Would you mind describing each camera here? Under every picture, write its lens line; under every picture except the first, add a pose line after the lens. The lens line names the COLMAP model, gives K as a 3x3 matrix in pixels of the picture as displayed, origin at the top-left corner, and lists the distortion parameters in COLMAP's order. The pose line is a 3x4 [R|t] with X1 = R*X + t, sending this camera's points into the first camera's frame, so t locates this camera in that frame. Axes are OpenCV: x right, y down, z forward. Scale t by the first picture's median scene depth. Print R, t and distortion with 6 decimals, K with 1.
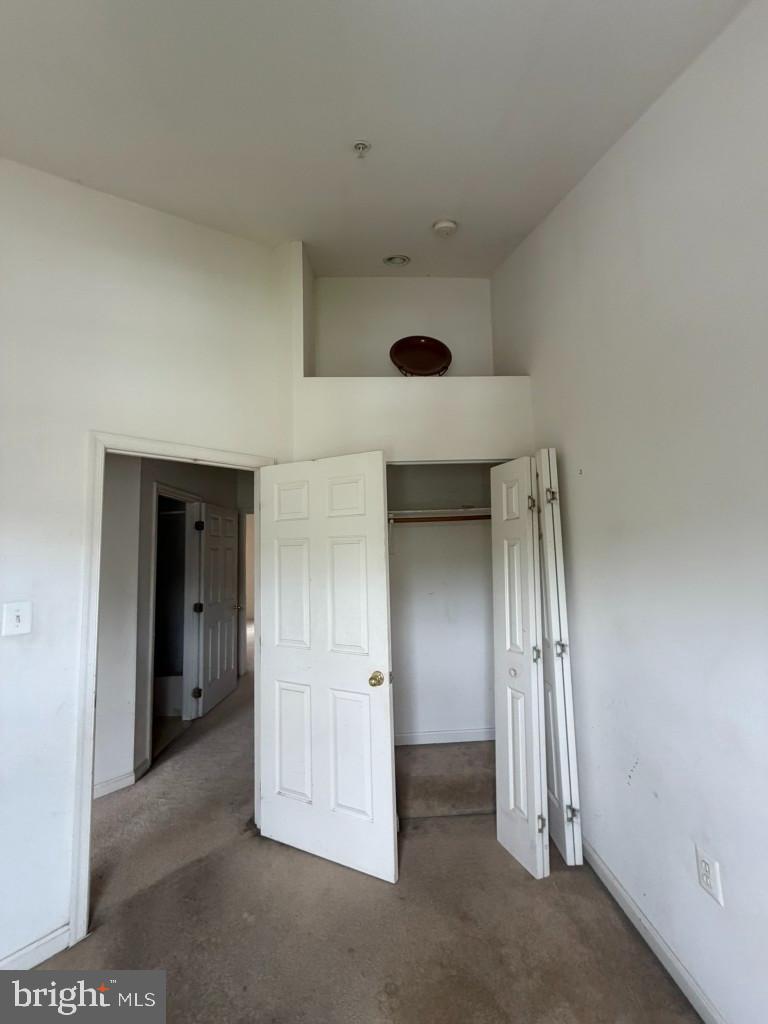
lens RADIAL K [[410.8, 0, 386.3], [0, 410.8, 512.1], [0, 0, 1]] dist [0.000596, 0.000532]
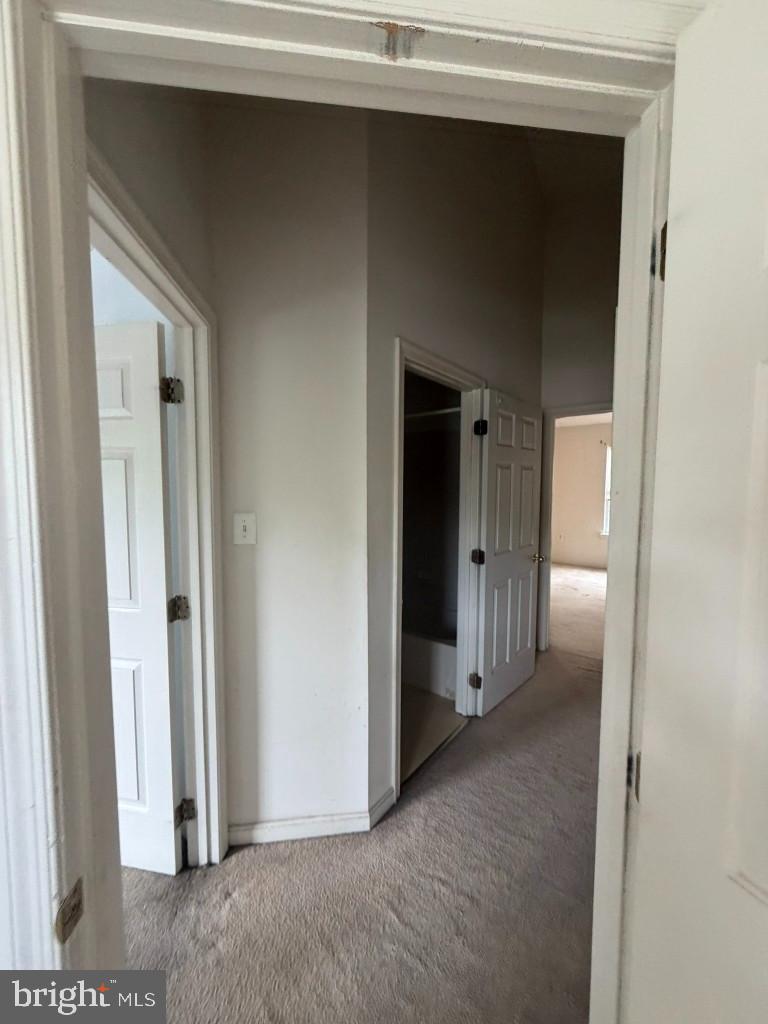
lens RADIAL K [[410.8, 0, 385.8], [0, 410.8, 509.4], [0, 0, 1]] dist [0.000596, 0.000532]
pose [[0.763874, 0.072499, -0.641280, -0.161204], [0.031266, 0.988346, 0.148979, 0.059816], [0.644607, -0.133851, 0.752705, 0.434653]]
